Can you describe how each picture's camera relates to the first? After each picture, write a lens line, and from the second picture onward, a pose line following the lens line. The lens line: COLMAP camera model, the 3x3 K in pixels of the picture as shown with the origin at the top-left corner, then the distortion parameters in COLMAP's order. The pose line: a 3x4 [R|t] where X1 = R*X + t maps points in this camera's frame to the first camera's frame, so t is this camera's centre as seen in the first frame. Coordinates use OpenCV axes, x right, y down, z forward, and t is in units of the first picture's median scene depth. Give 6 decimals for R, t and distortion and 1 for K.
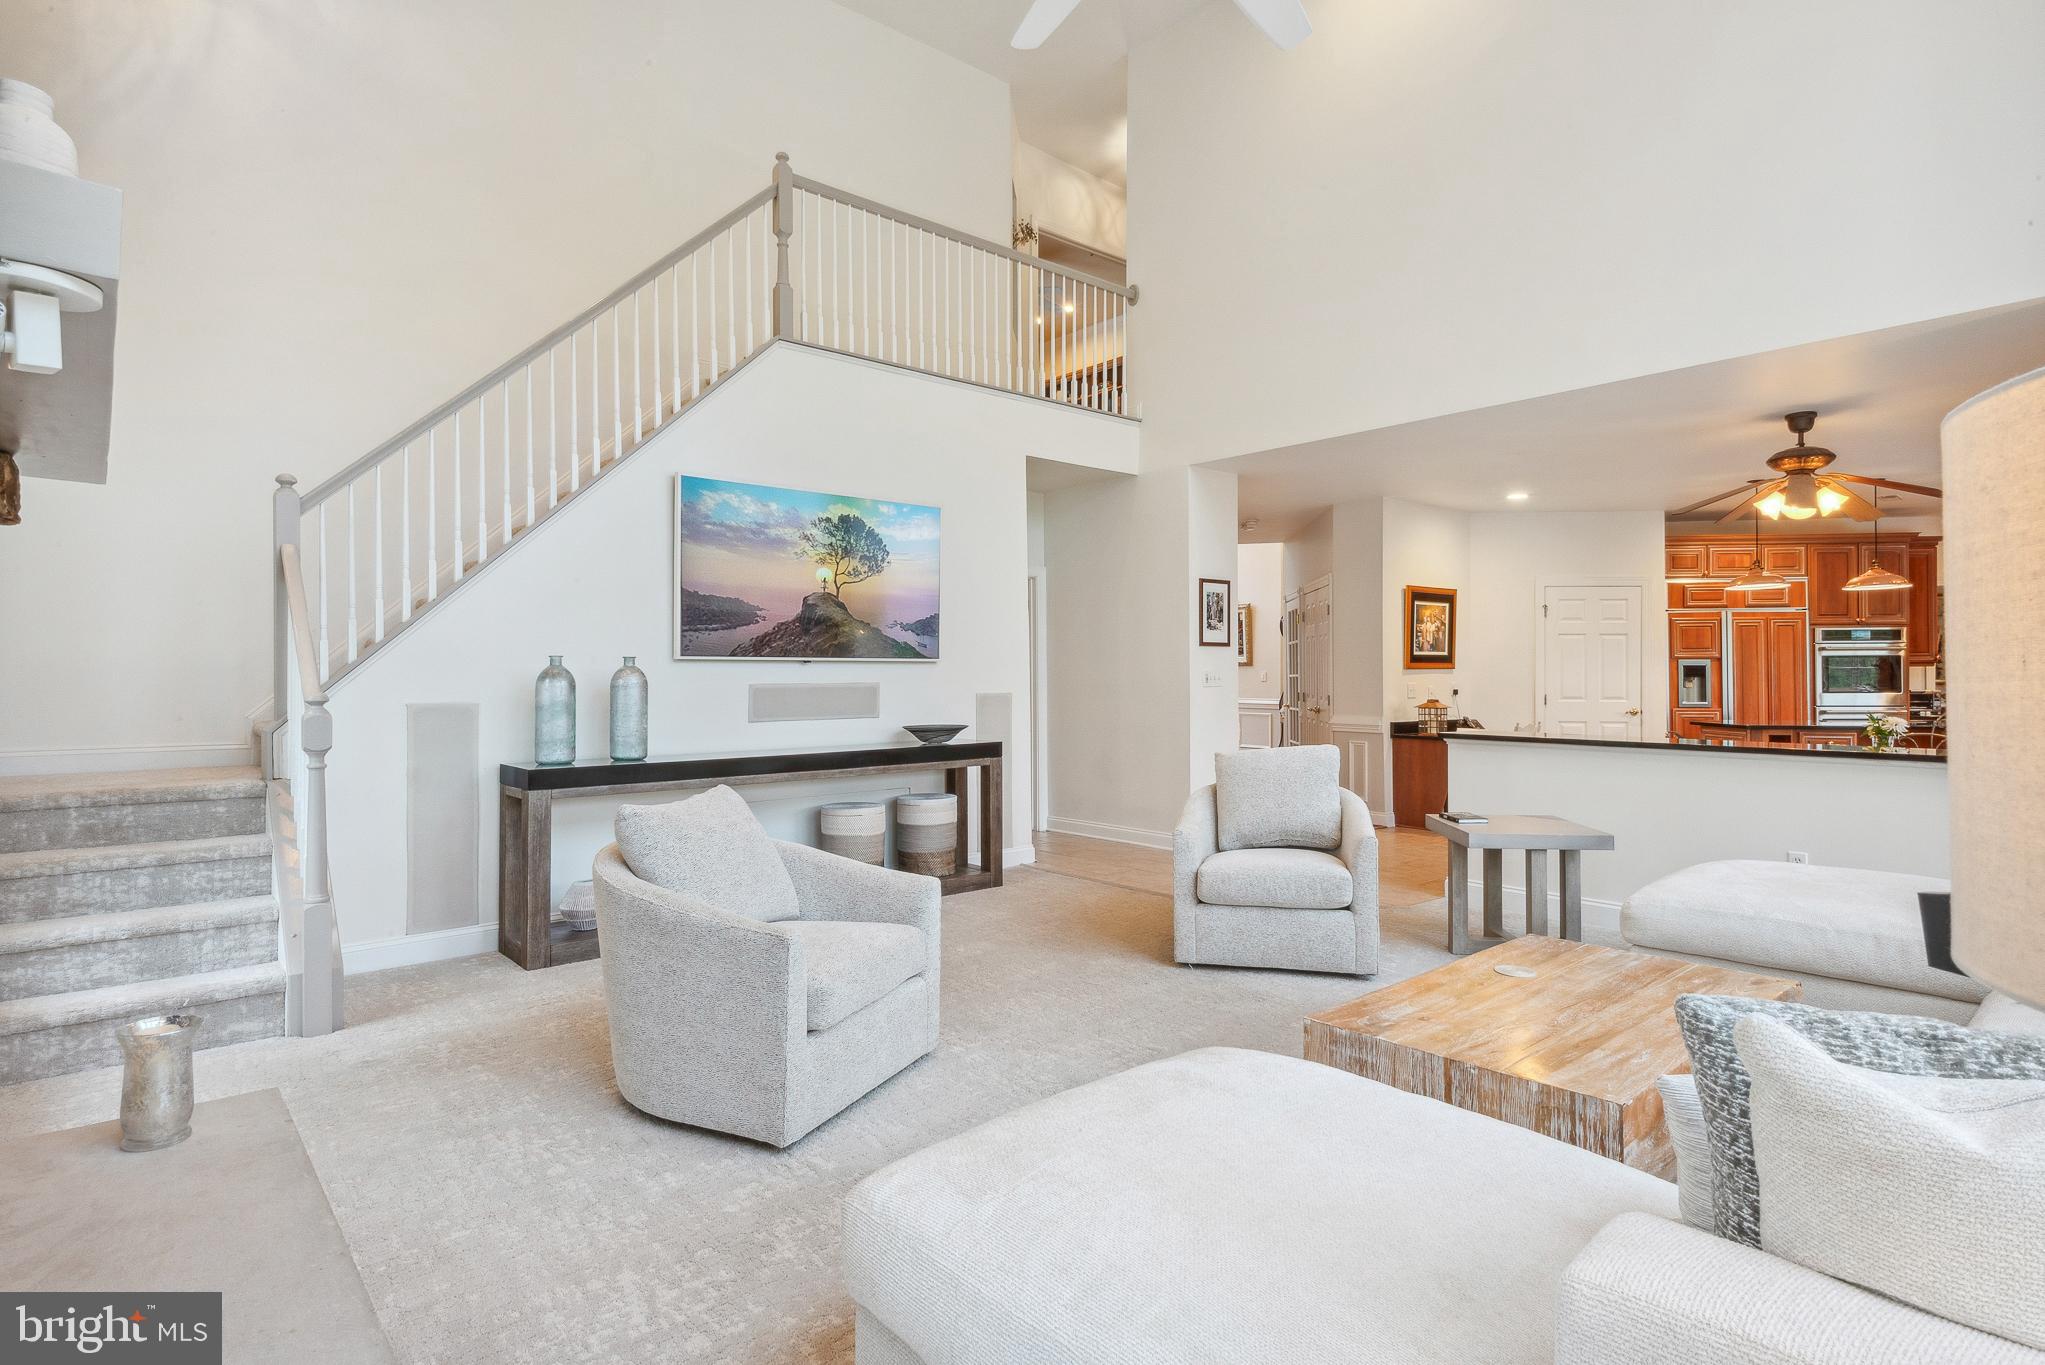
lens RADIAL K [[1051.5, 0, 1022.5], [0, 1051.5, 682.5], [0, 0, 1]] dist [0.017643, -0.000475]
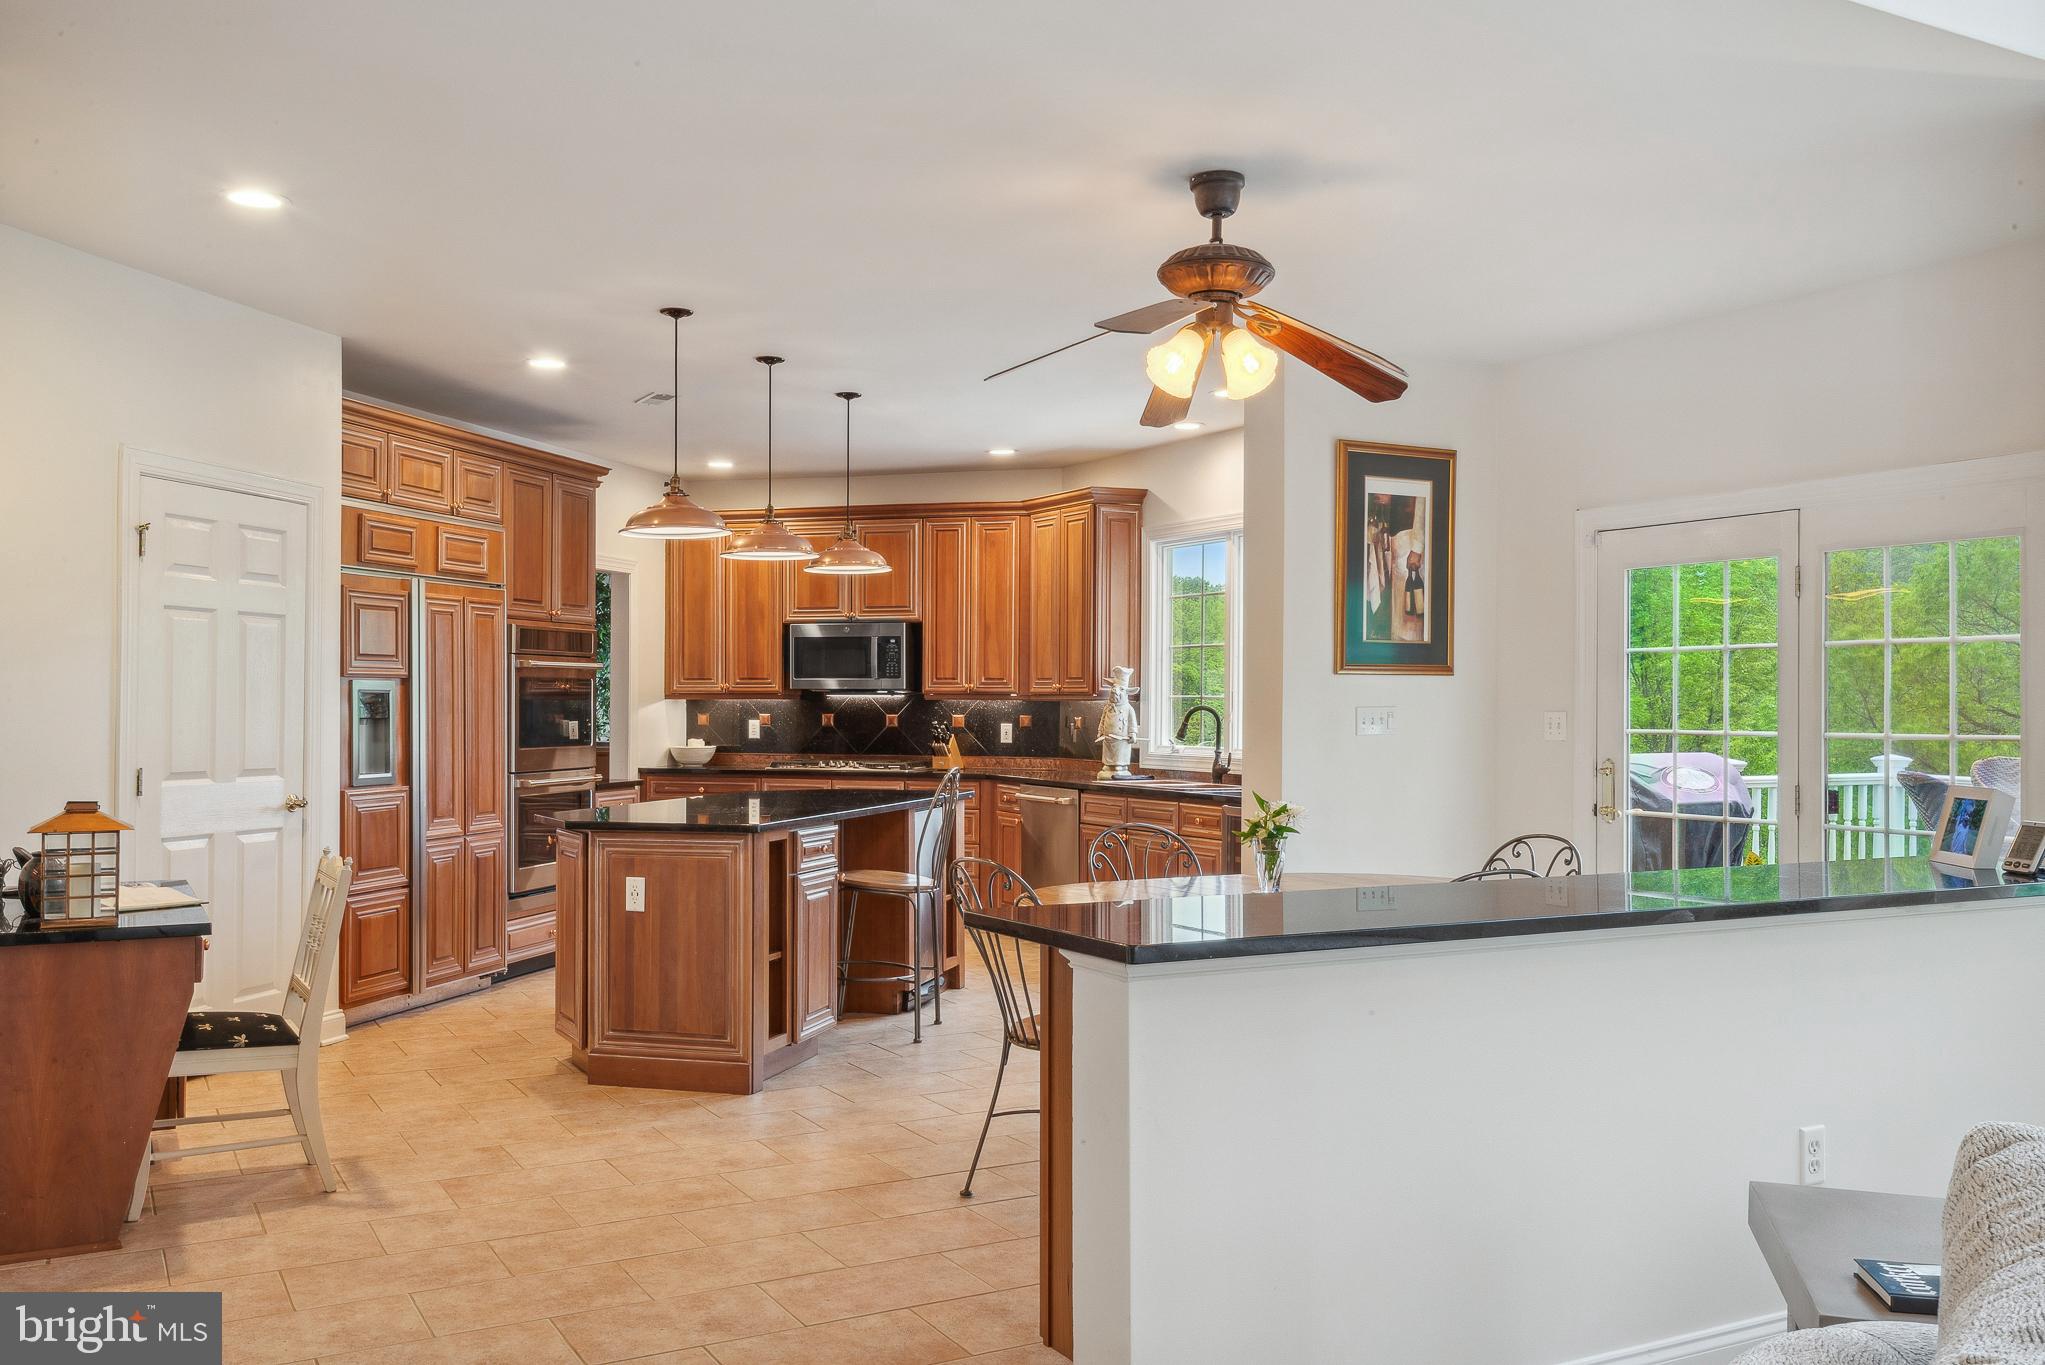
lens RADIAL K [[1690.4, 0, 1024.3], [0, 1690.4, 703.2], [0, 0, 1]] dist [0.060483, 0.001686]
pose [[0.217521, 0.002672, 0.976052, -0.021166], [0.004113, 0.999985, -0.003654, -0.008469], [-0.976047, 0.004809, 0.217507, 0.596899]]
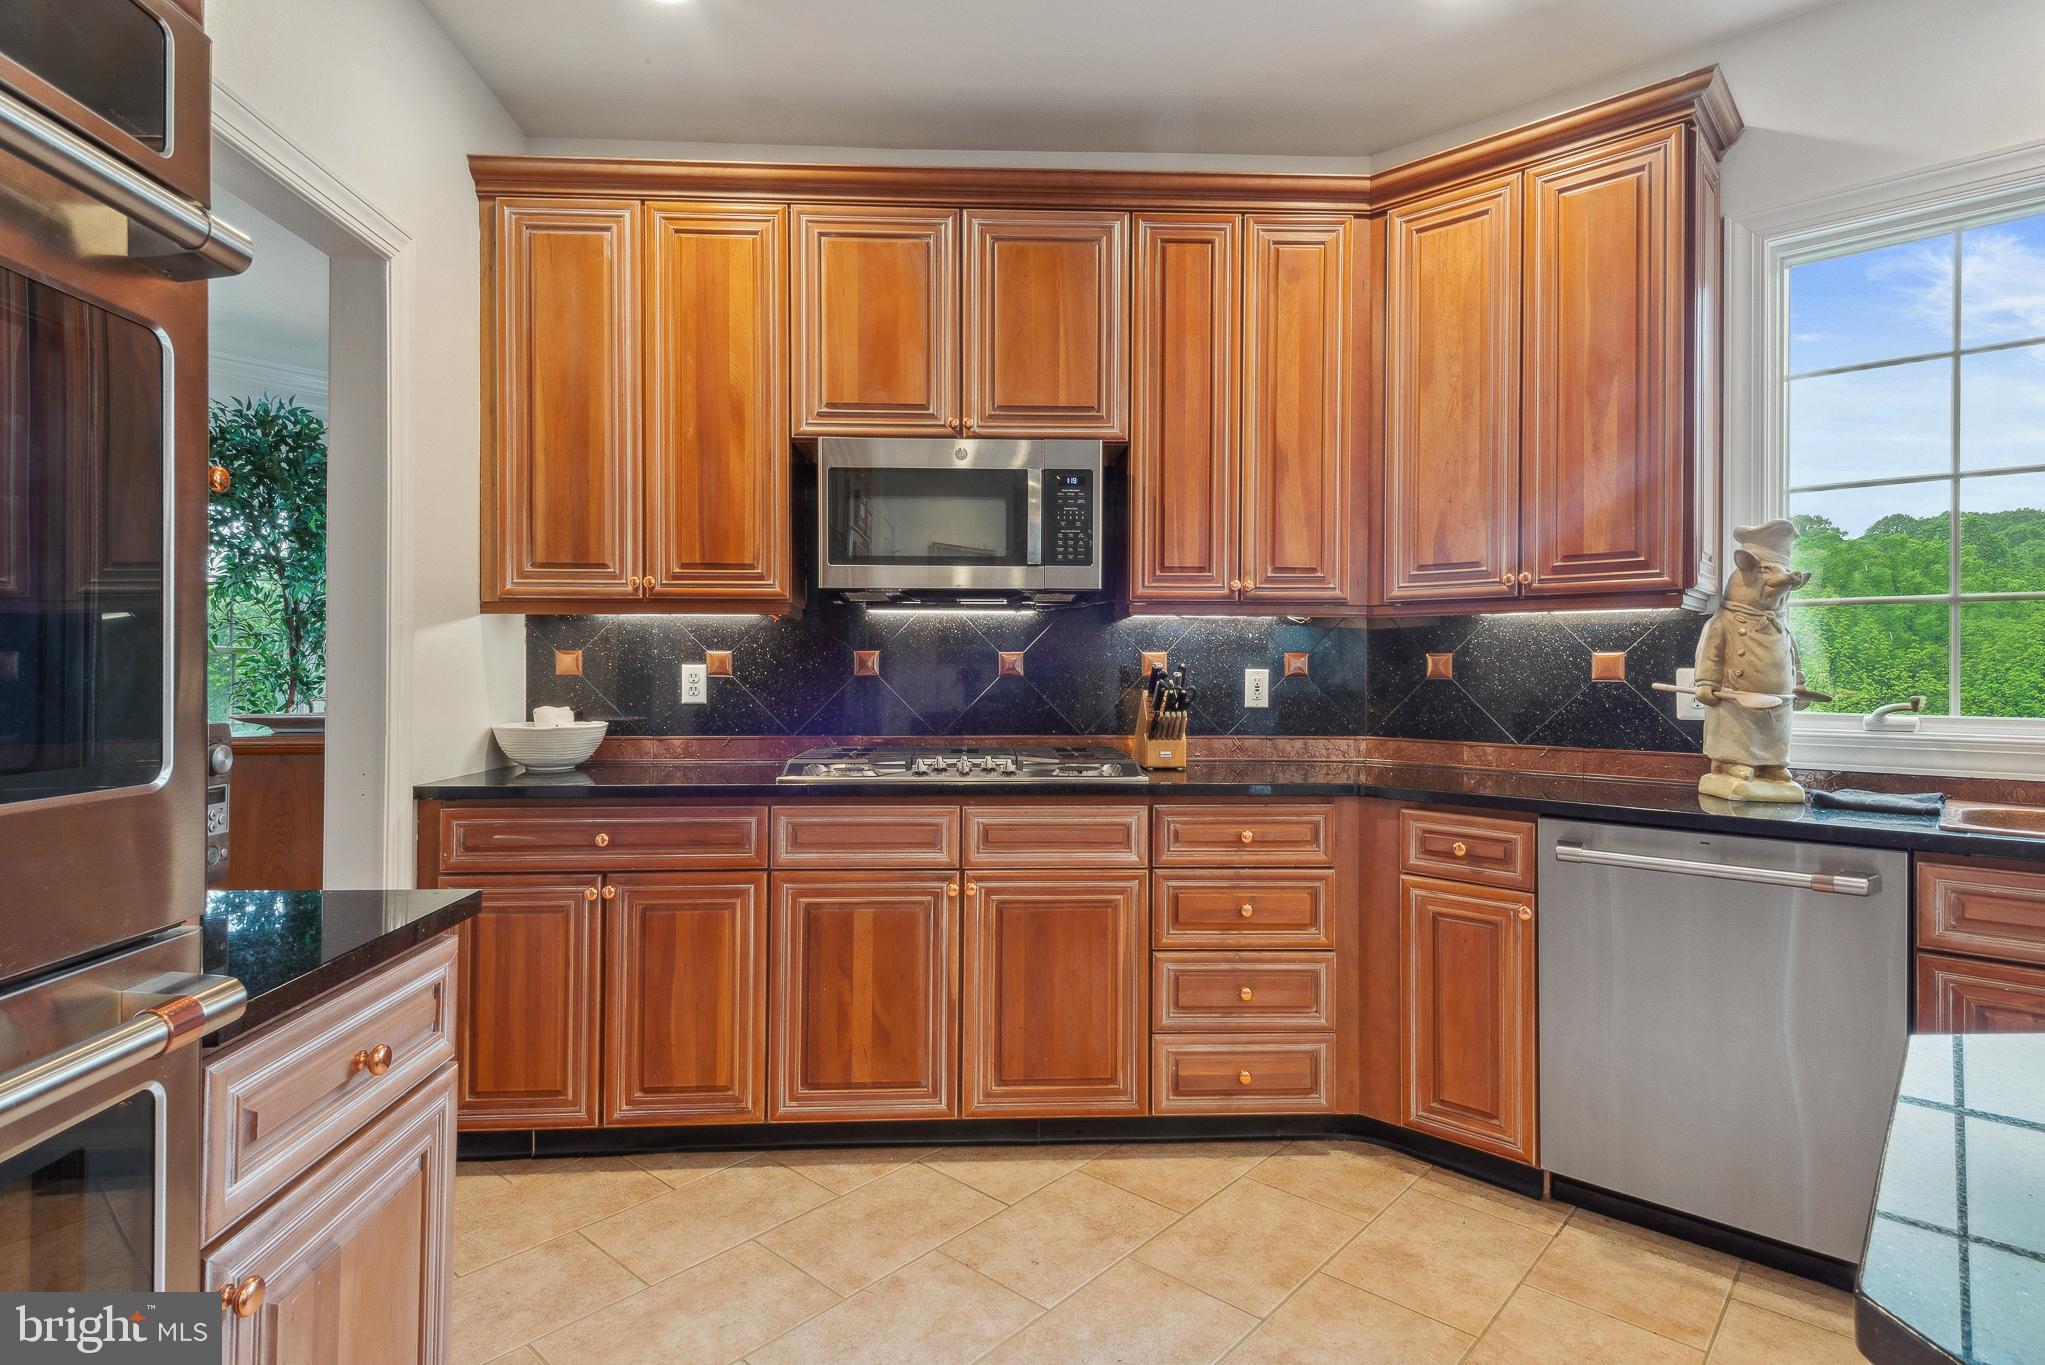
lens RADIAL K [[1051.5, 0, 1022.5], [0, 1051.5, 682.5], [0, 0, 1]] dist [0.017643, -0.000475]
pose [[-0.119568, -0.009589, 0.992780, 0.771273], [0.006914, 0.999921, 0.010491, 0.001672], [-0.992802, 0.008119, -0.119492, 0.987447]]
